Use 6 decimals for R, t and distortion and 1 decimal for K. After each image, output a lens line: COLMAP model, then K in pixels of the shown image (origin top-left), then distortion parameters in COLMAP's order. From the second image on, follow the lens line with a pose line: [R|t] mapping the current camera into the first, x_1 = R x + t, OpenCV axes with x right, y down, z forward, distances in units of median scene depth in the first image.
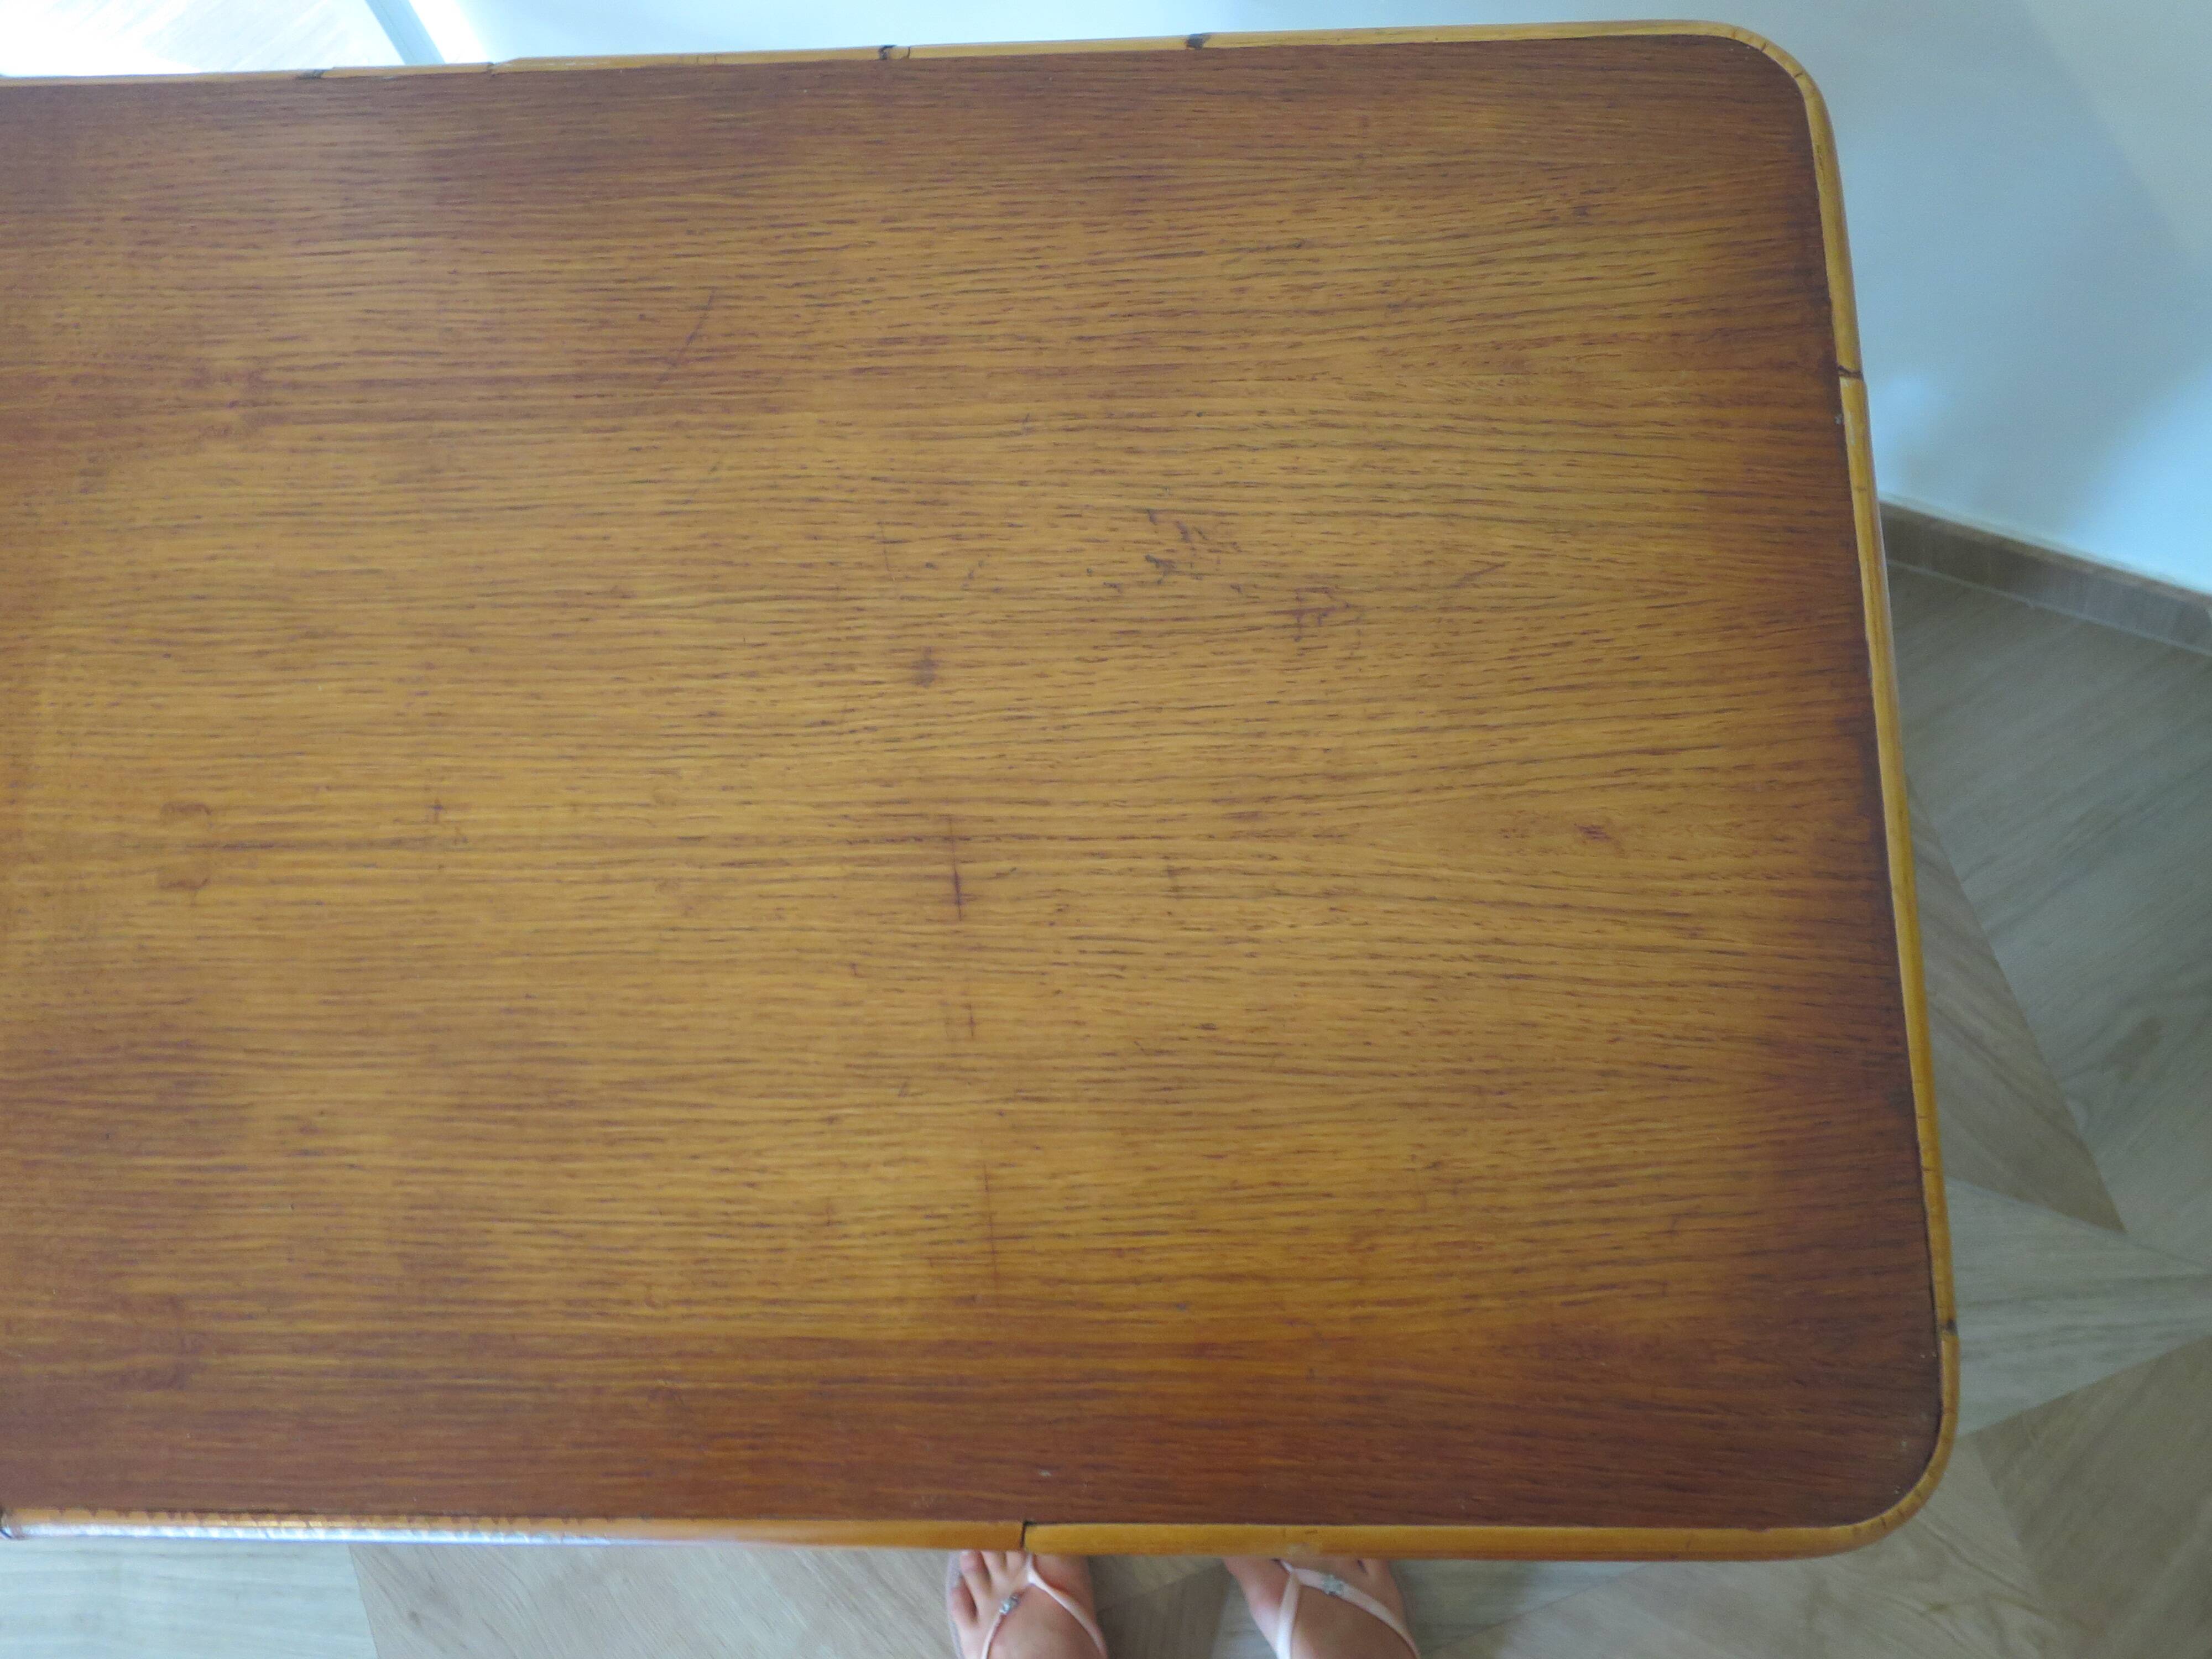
lens RADIAL K [[1828.7, 0, 1121.1], [0, 1828.7, 840.9], [0, 0, 1]] dist [-0.052232, 0.011848]
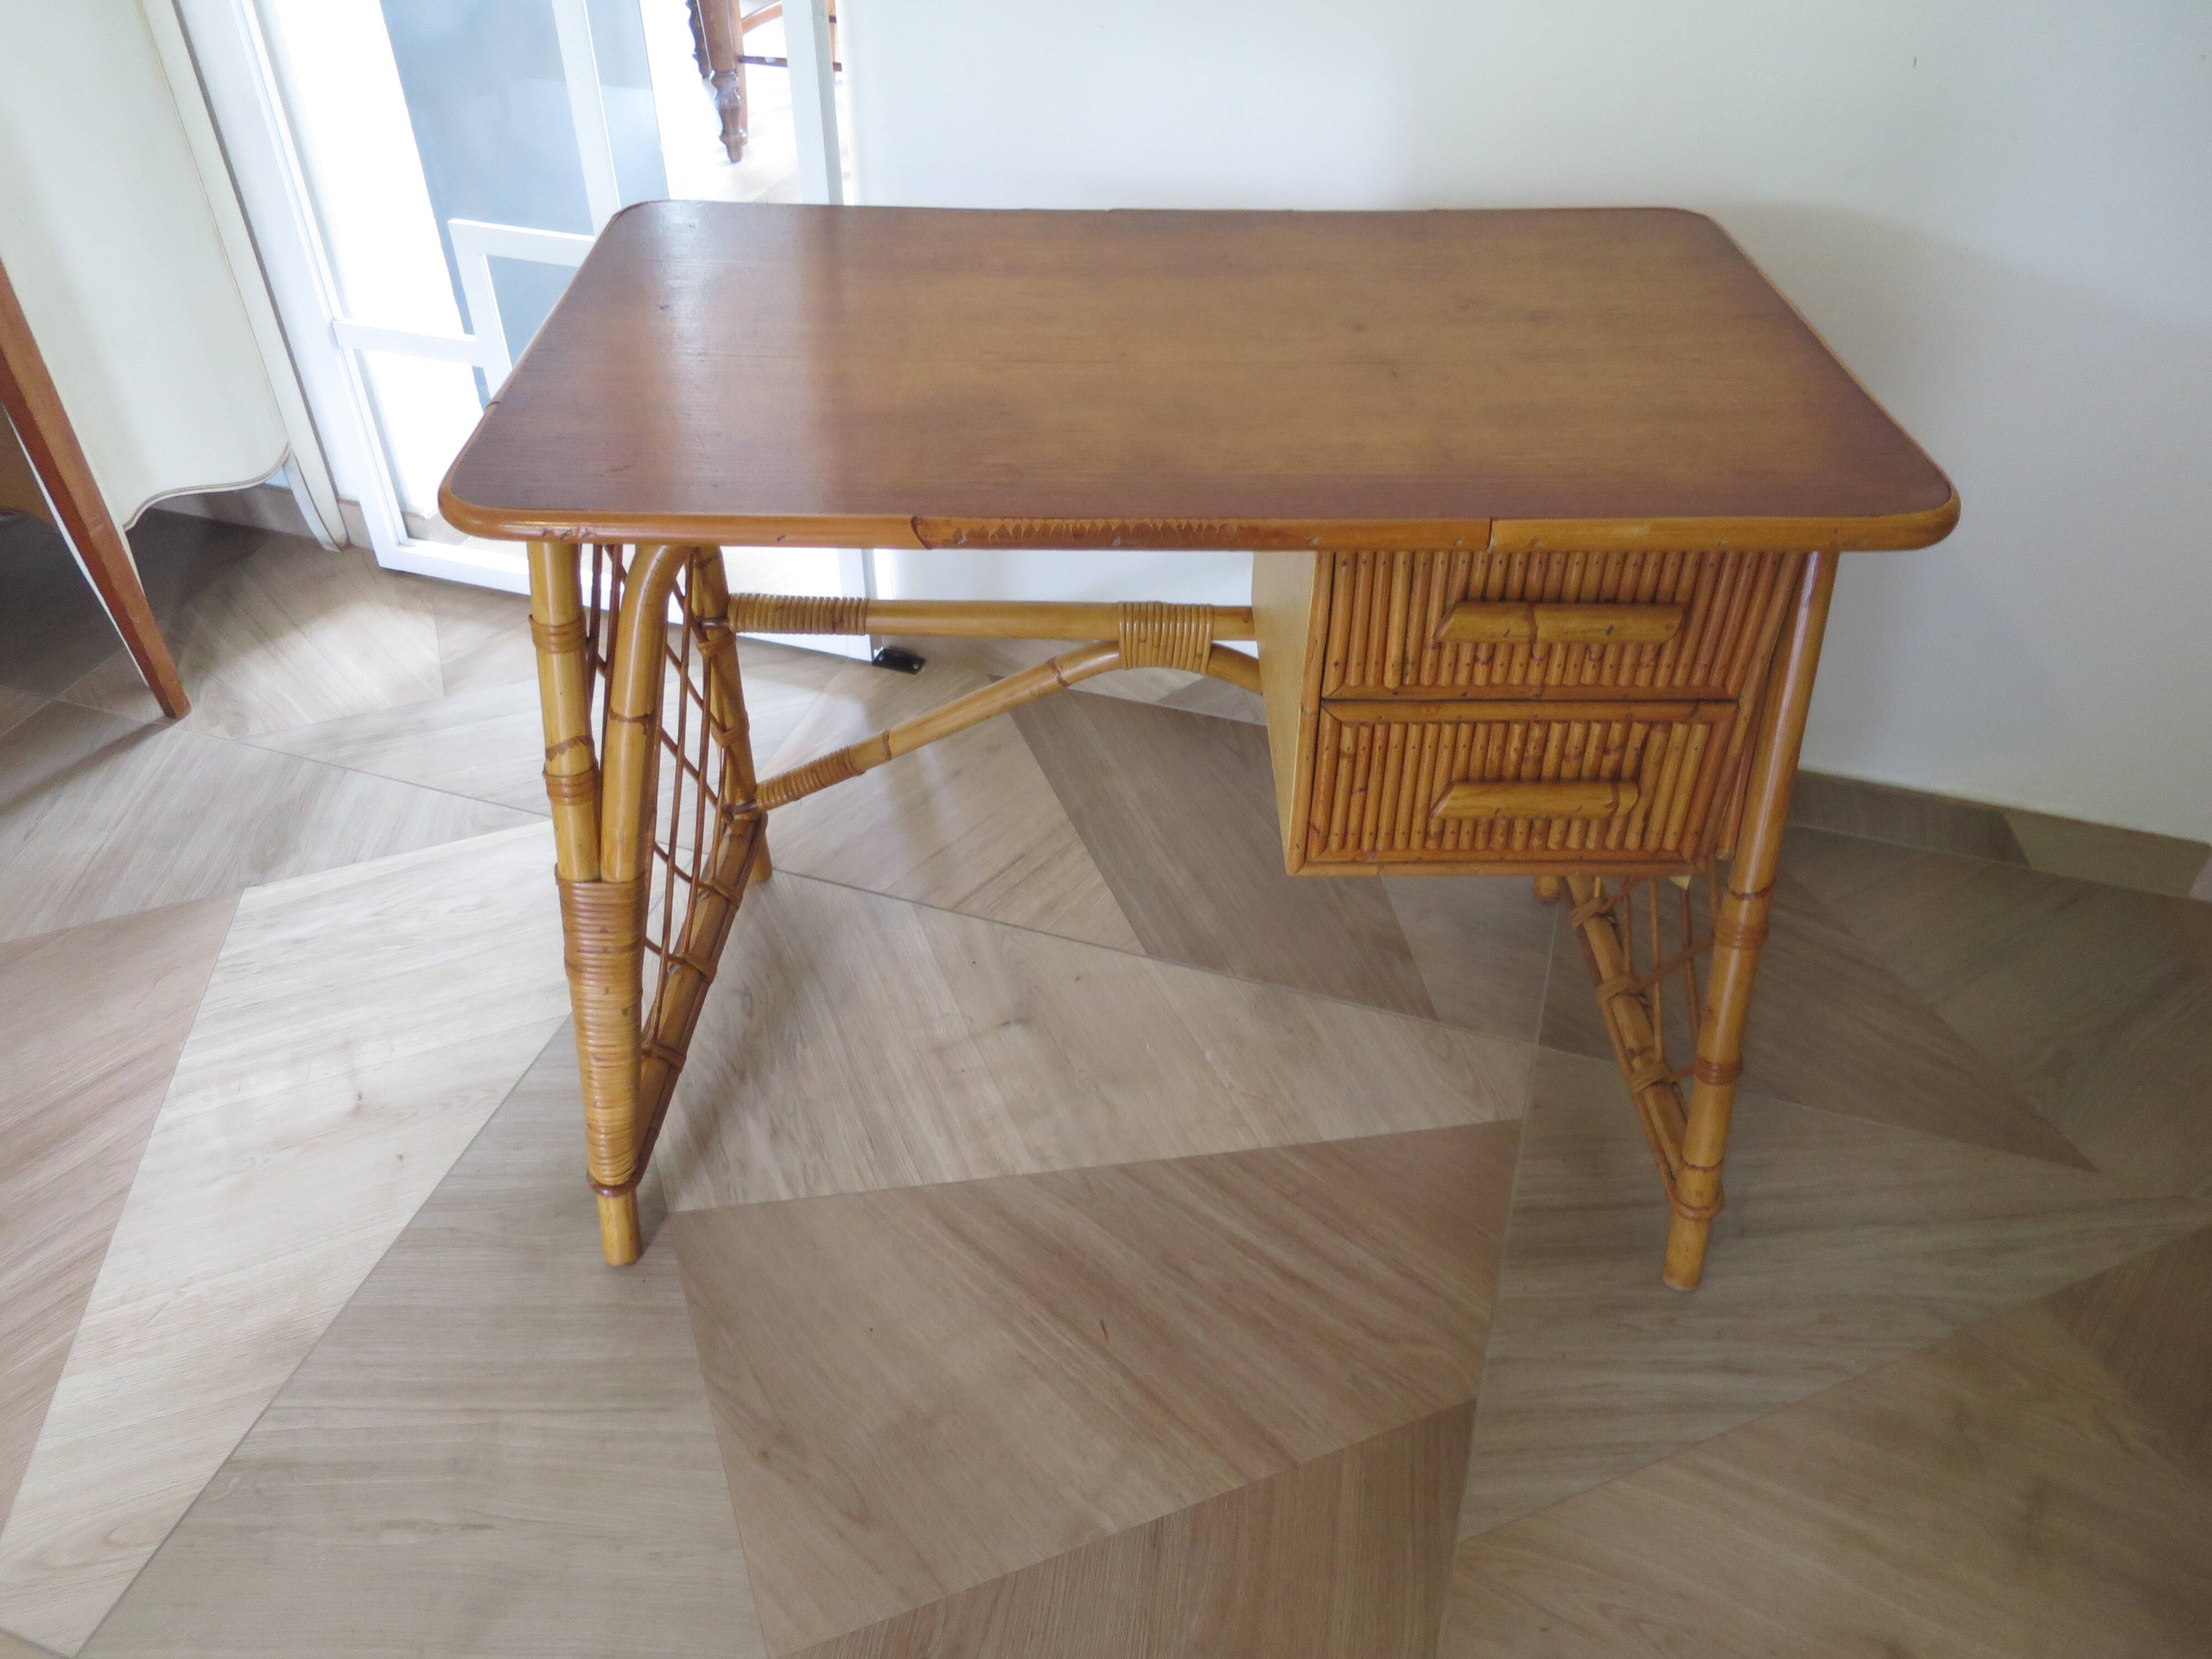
lens RADIAL K [[1602.7, 0, 1125.3], [0, 1602.7, 826.7], [0, 0, 1]] dist [-0.053598, 0.015668]
pose [[0.998691, 0.021047, 0.046615, -0.221568], [0.011177, 0.799566, -0.600474, 0.715815], [-0.049911, 0.600209, 0.798284, -0.040493]]
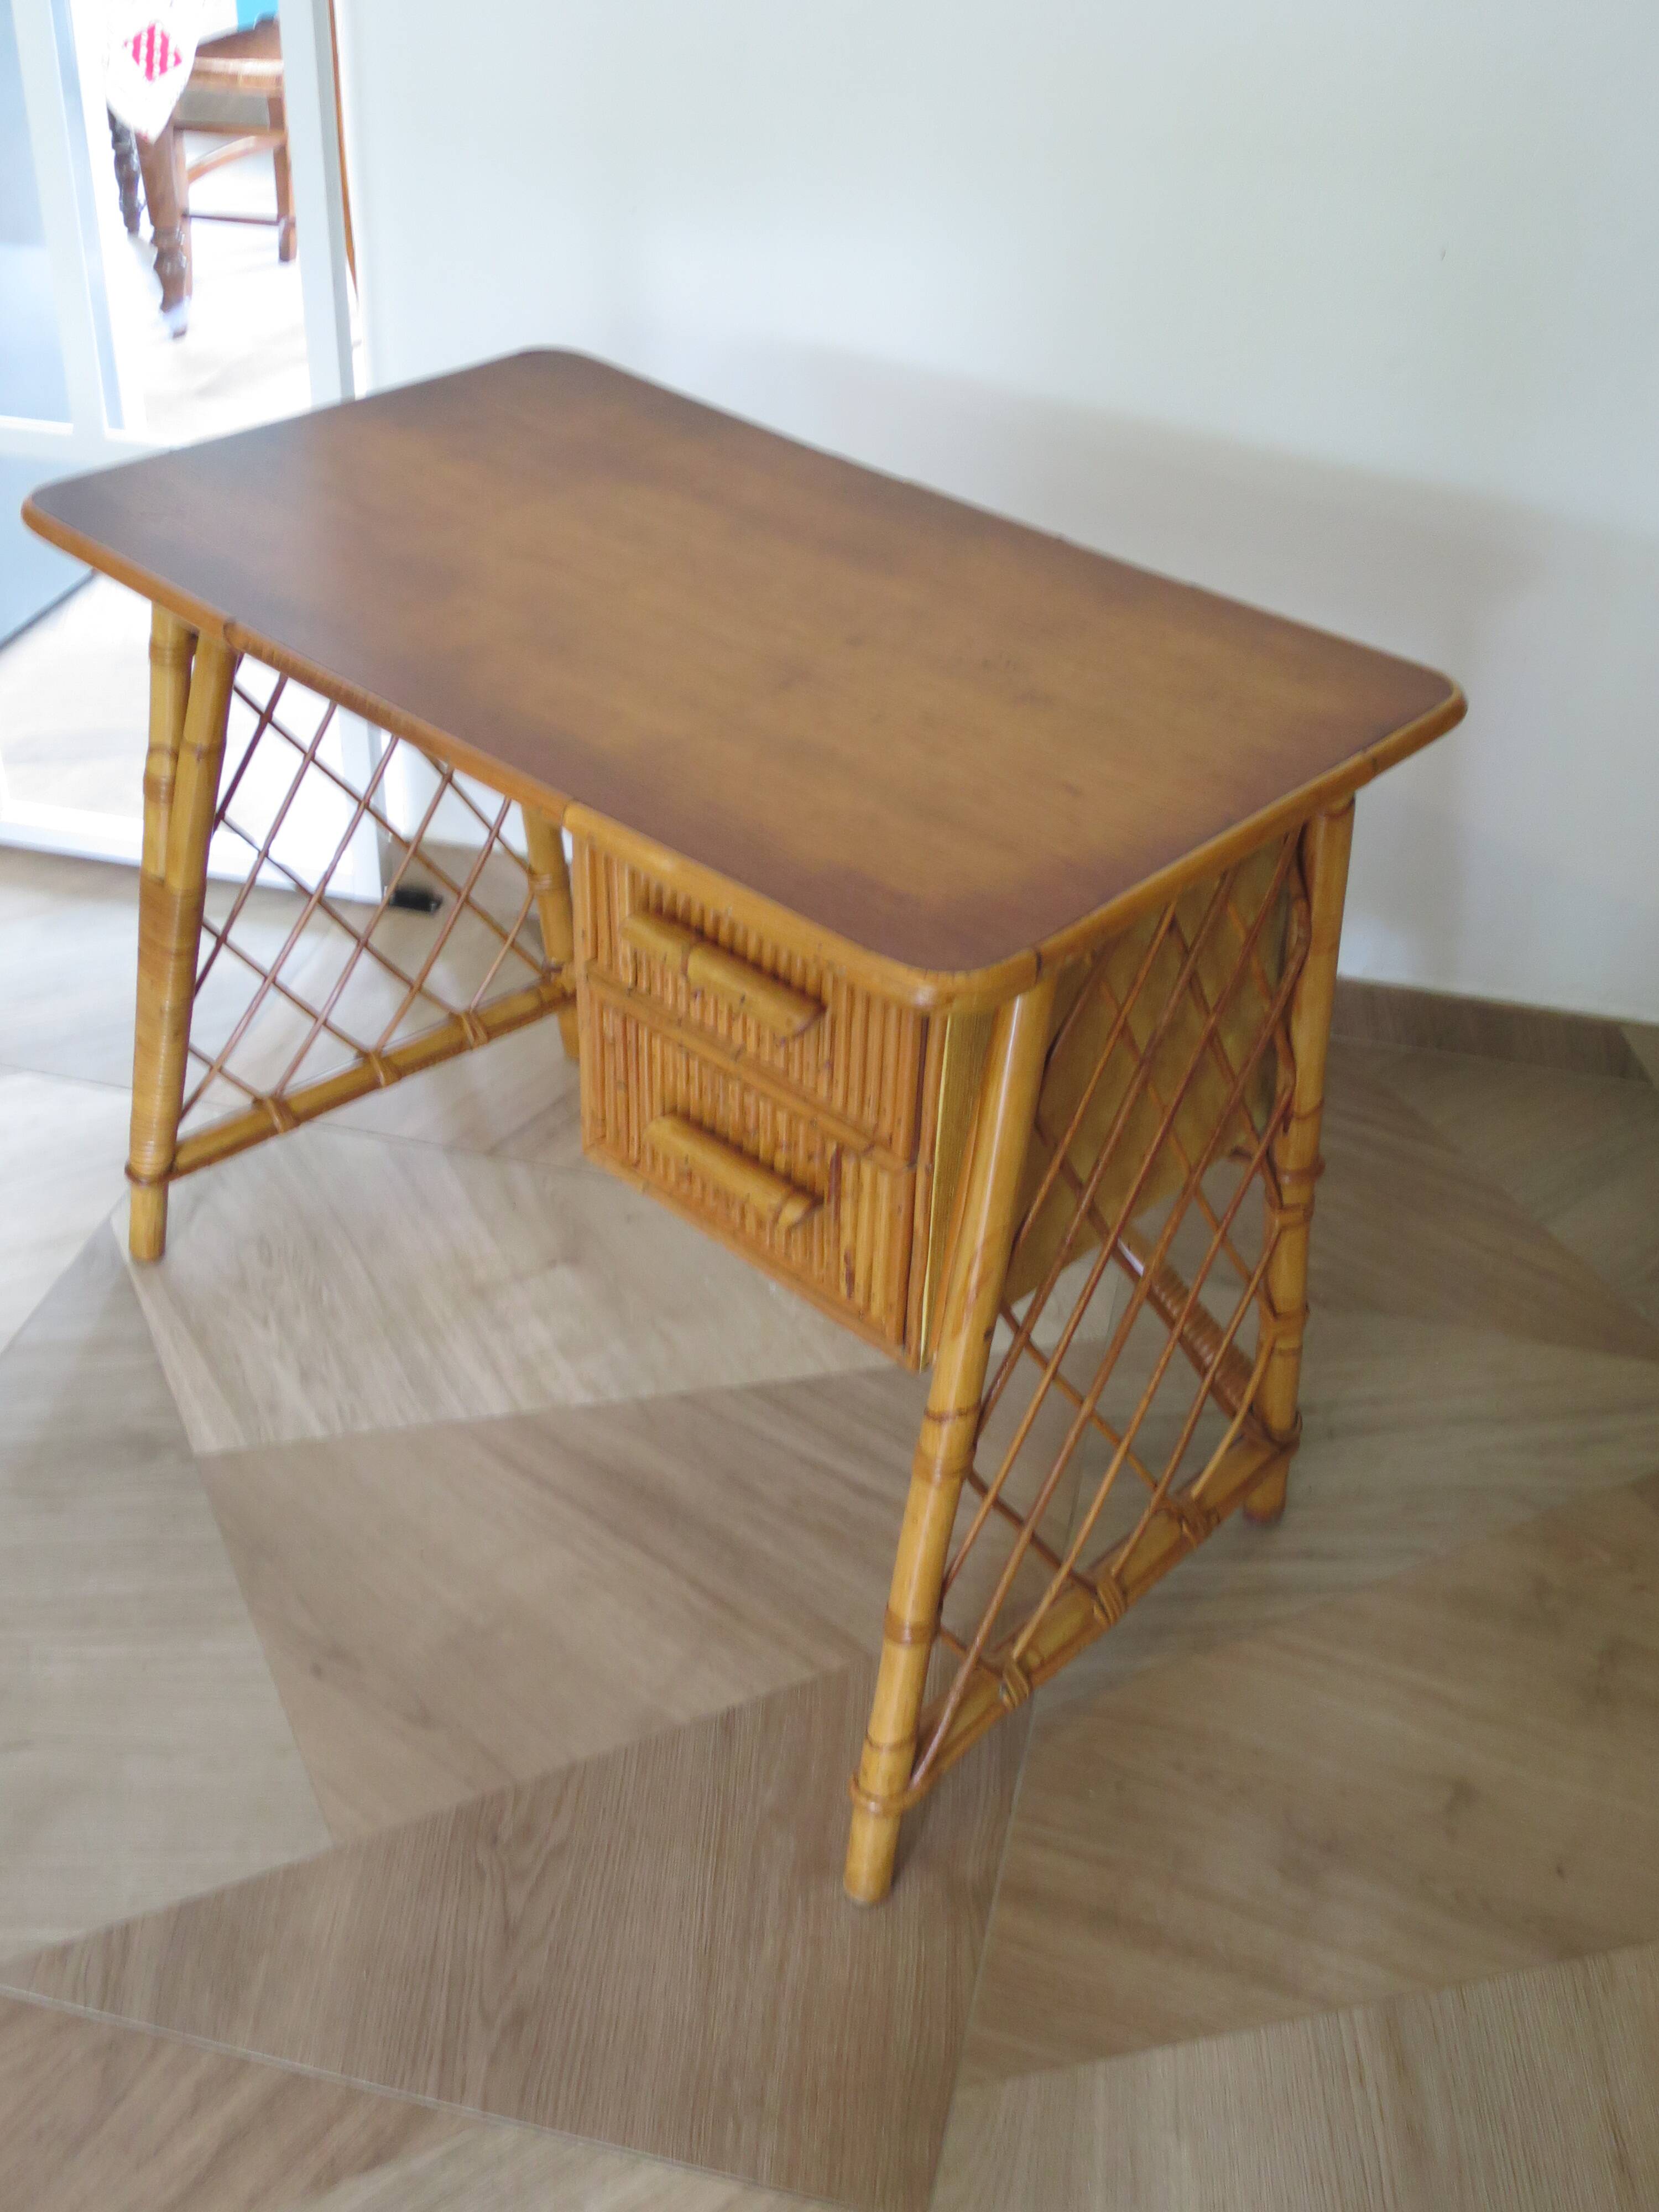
lens RADIAL K [[2231.8, 0, 873.1], [0, 2231.8, 1098.3], [0, 0, 1]] dist [-0.063990, 0.000000]
pose [[0.990963, -0.001050, 0.134130, -0.239745], [0.088009, 0.759719, -0.644269, 1.055515], [-0.101224, 0.650251, 0.752946, -0.255819]]
